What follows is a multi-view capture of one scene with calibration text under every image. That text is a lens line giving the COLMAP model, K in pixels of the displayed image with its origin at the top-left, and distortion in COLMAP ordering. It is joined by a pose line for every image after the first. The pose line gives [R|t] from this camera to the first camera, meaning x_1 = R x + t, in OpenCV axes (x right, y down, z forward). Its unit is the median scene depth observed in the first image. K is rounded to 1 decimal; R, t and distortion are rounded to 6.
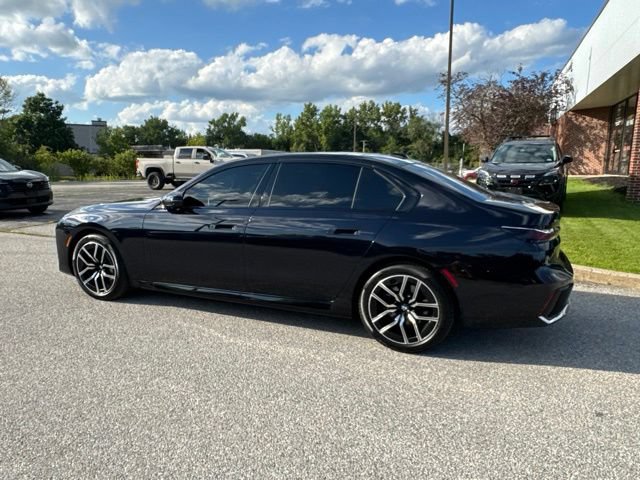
lens RADIAL K [[454.3, 0, 319.5], [0, 454.3, 240.2], [0, 0, 1]] dist [-0.009814, 0.008658]
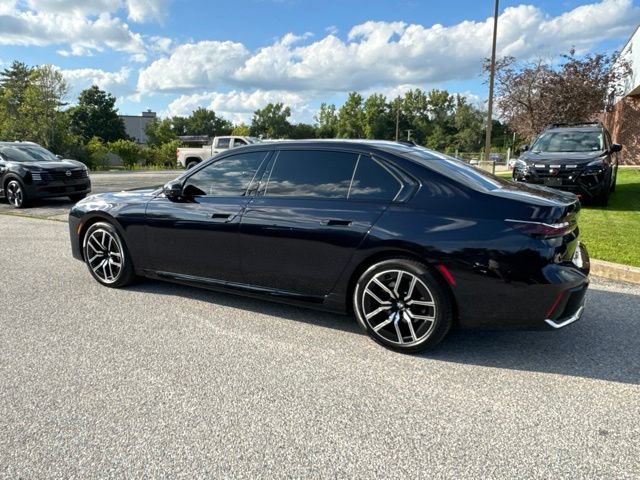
lens RADIAL K [[454.3, 0, 319.6], [0, 454.3, 239.5], [0, 0, 1]] dist [-0.009814, 0.008658]
pose [[0.995259, 0.017234, -0.095718, 0.030894], [-0.015331, 0.999671, 0.020580, -0.000817], [0.096042, -0.019015, 0.995196, 0.015223]]
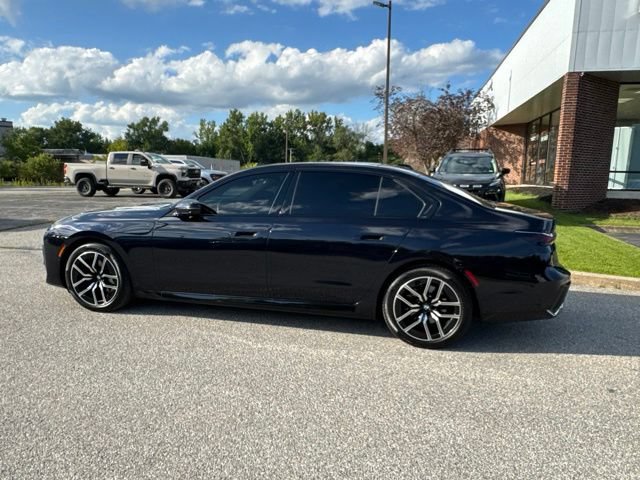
lens RADIAL K [[454.3, 0, 319.5], [0, 454.3, 241.0], [0, 0, 1]] dist [-0.009814, 0.008658]
pose [[0.986304, -0.011534, 0.164531, -0.068374], [0.013956, 0.999811, -0.013570, 0.000637], [-0.164343, 0.015680, 0.986279, -0.008229]]
